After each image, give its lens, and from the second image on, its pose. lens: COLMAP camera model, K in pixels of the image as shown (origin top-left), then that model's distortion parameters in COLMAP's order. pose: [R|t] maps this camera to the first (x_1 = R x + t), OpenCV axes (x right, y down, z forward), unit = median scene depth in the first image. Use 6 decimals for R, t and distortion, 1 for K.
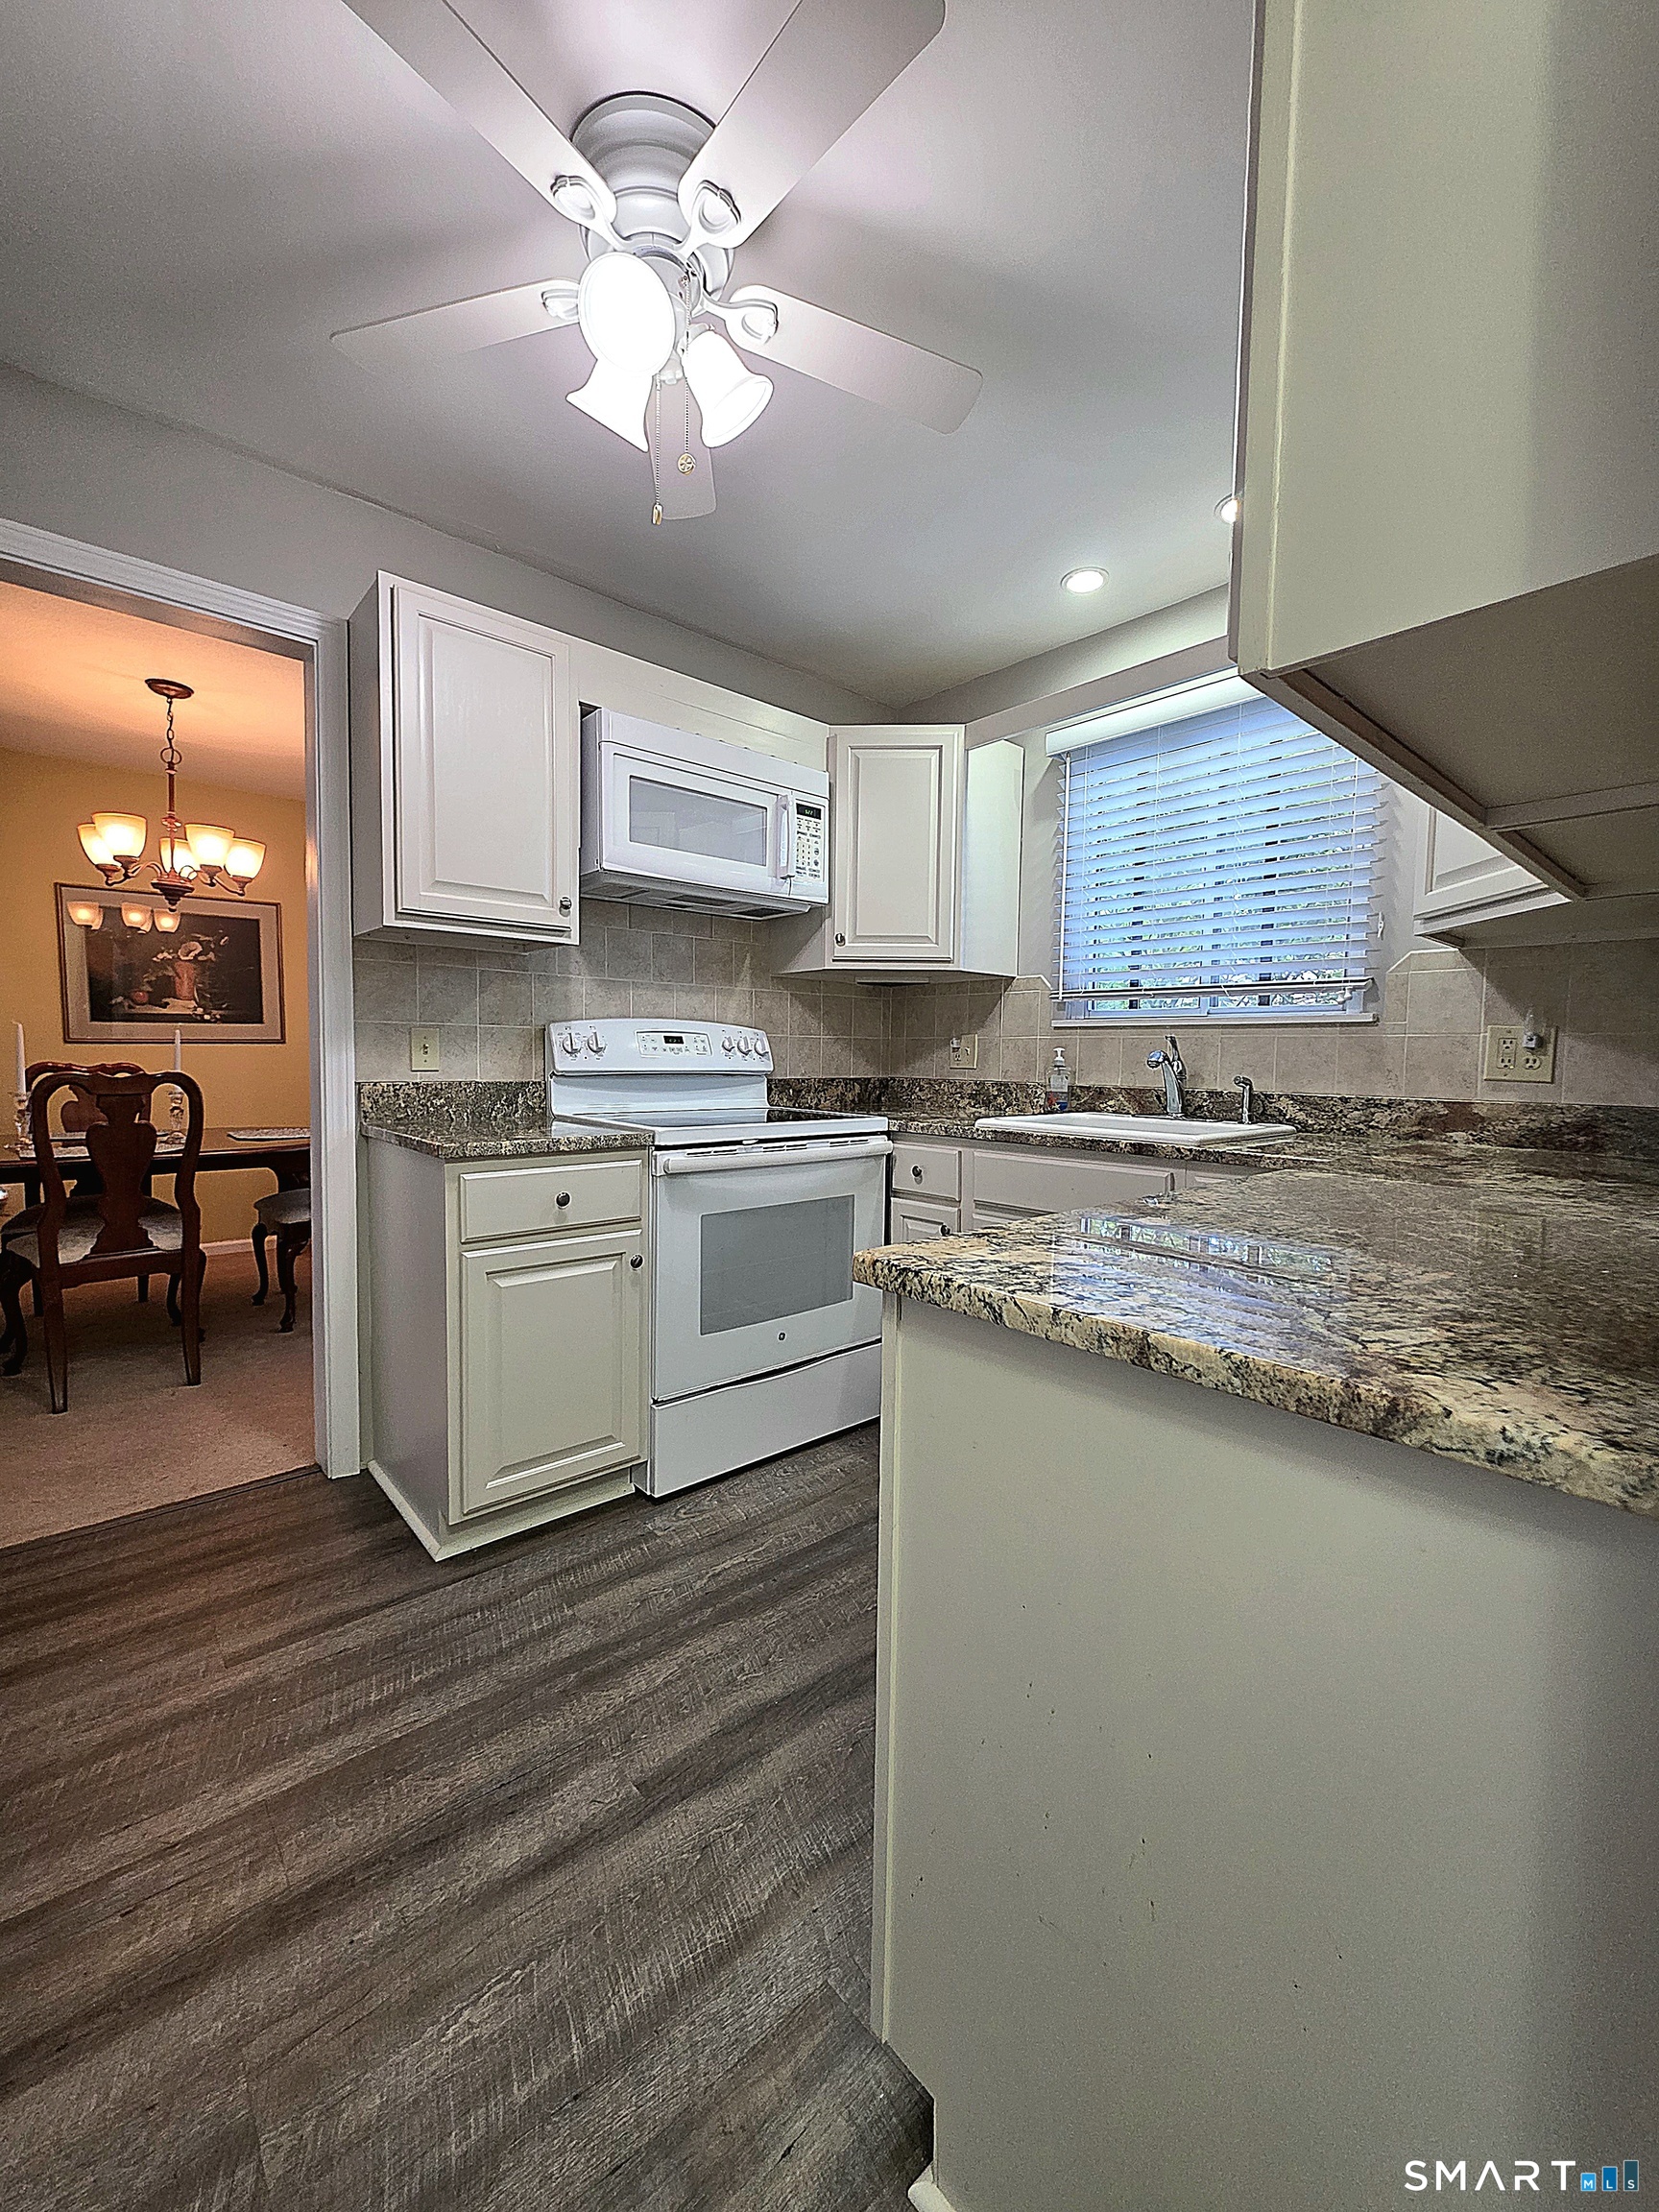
lens RADIAL K [[885.3, 0, 841.0], [0, 885.3, 1101.9], [0, 0, 1]] dist [0.000393, 0.001190]
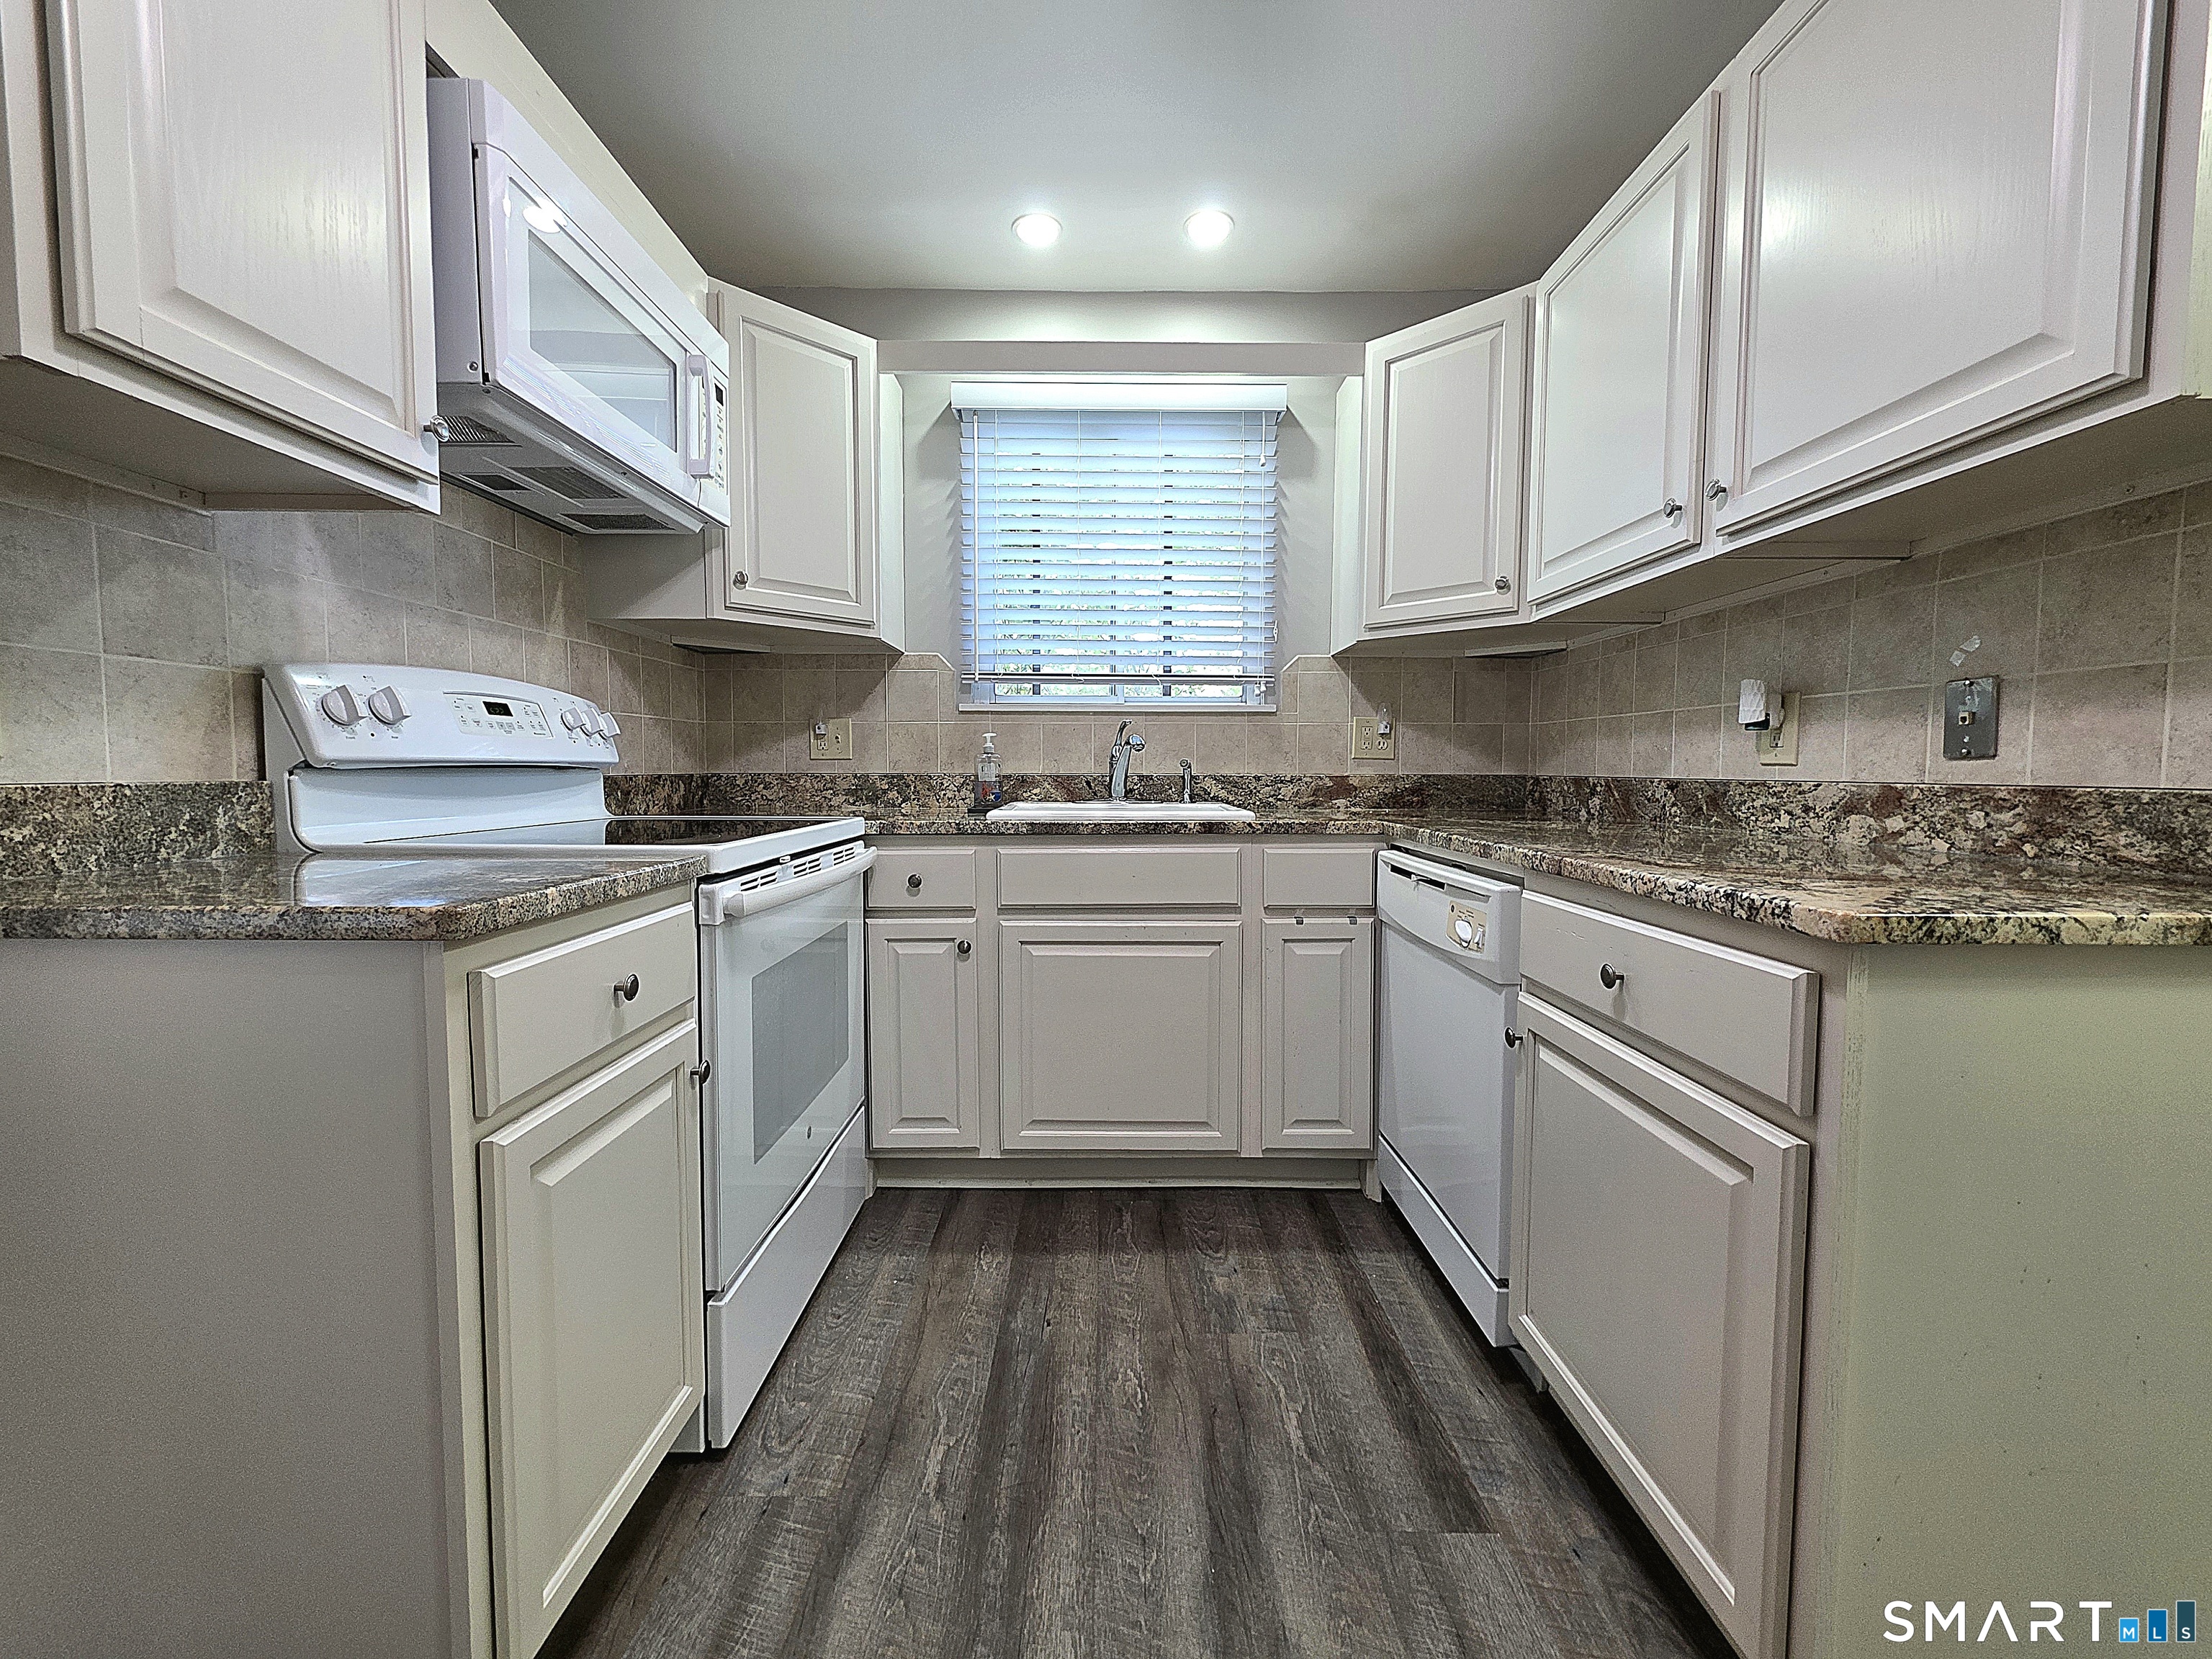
lens RADIAL K [[885.3, 0, 1103.4], [0, 885.3, 816.6], [0, 0, 1]] dist [0.000393, 0.001190]
pose [[0.667274, -0.054034, 0.742850, -0.484193], [0.047502, 0.998422, 0.029954, 0.004341], [-0.743296, 0.015300, 0.668788, 0.402072]]
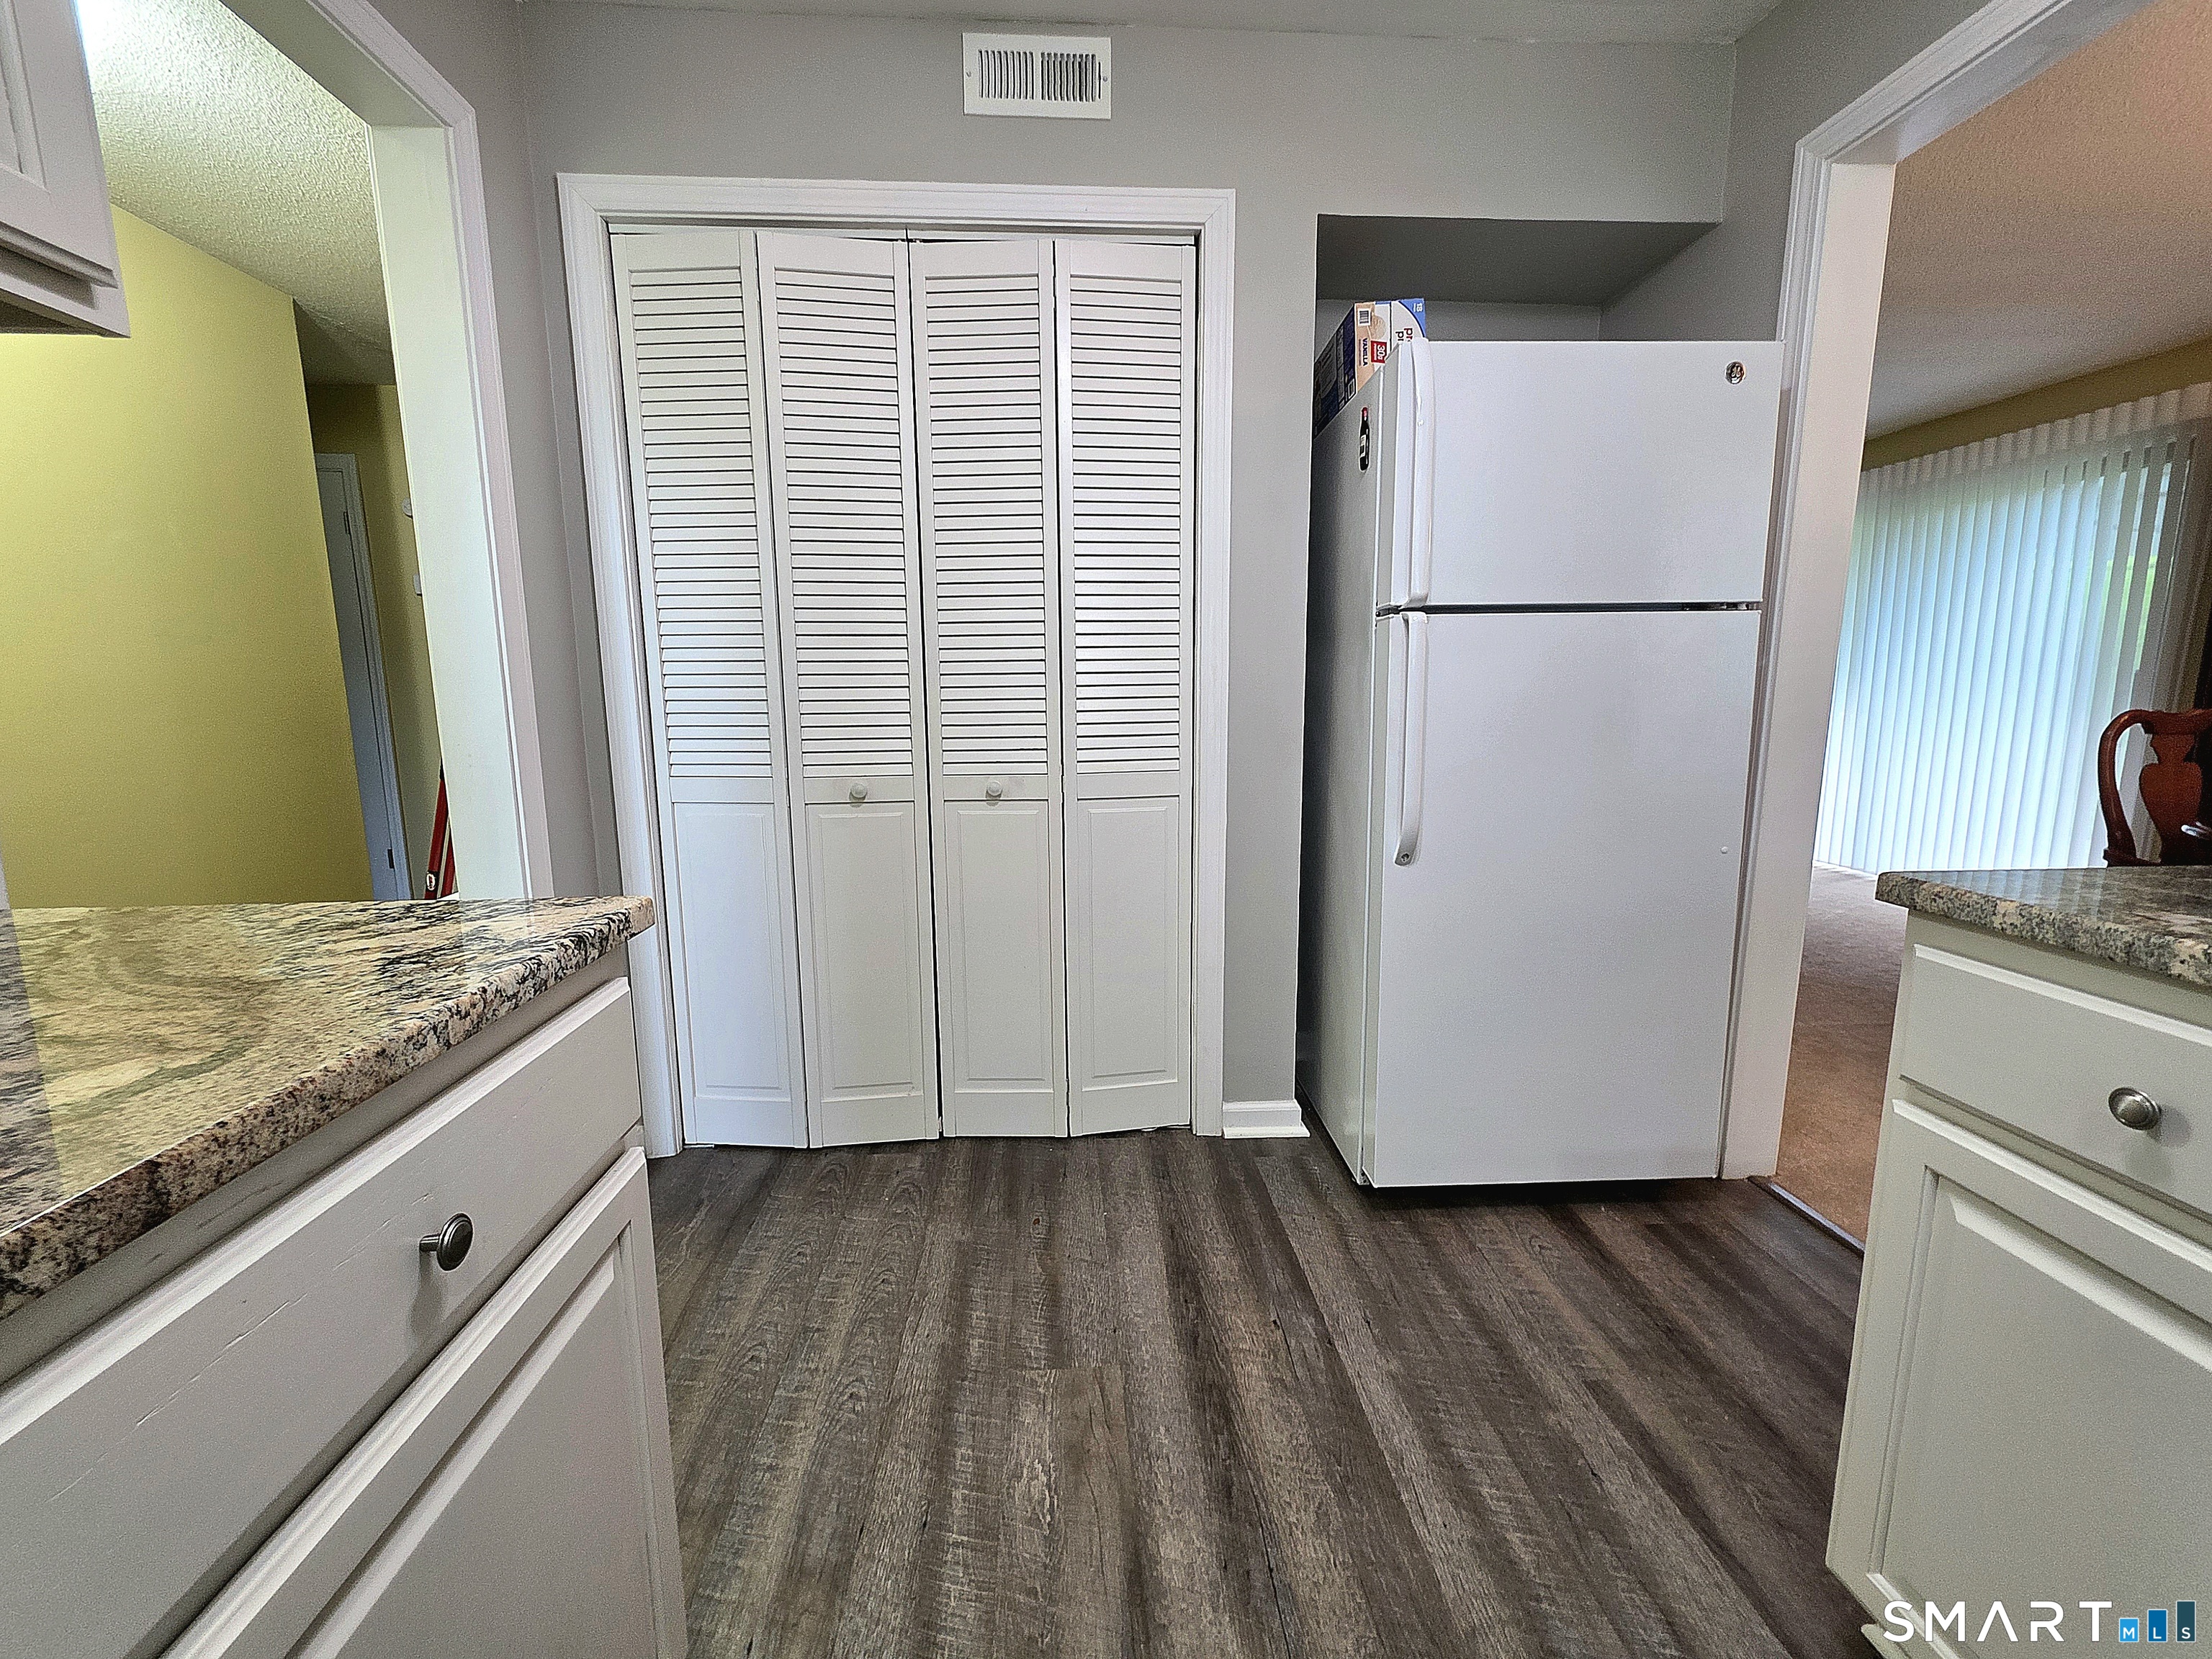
lens RADIAL K [[884.9, 0, 1100.1], [0, 884.9, 817.1], [0, 0, 1]] dist [-0.000138, 0.002980]
pose [[-0.622059, 0.105755, -0.775796, 0.189097], [-0.043540, 0.984631, 0.169134, -0.042330], [0.781759, 0.138990, -0.607893, 0.825038]]
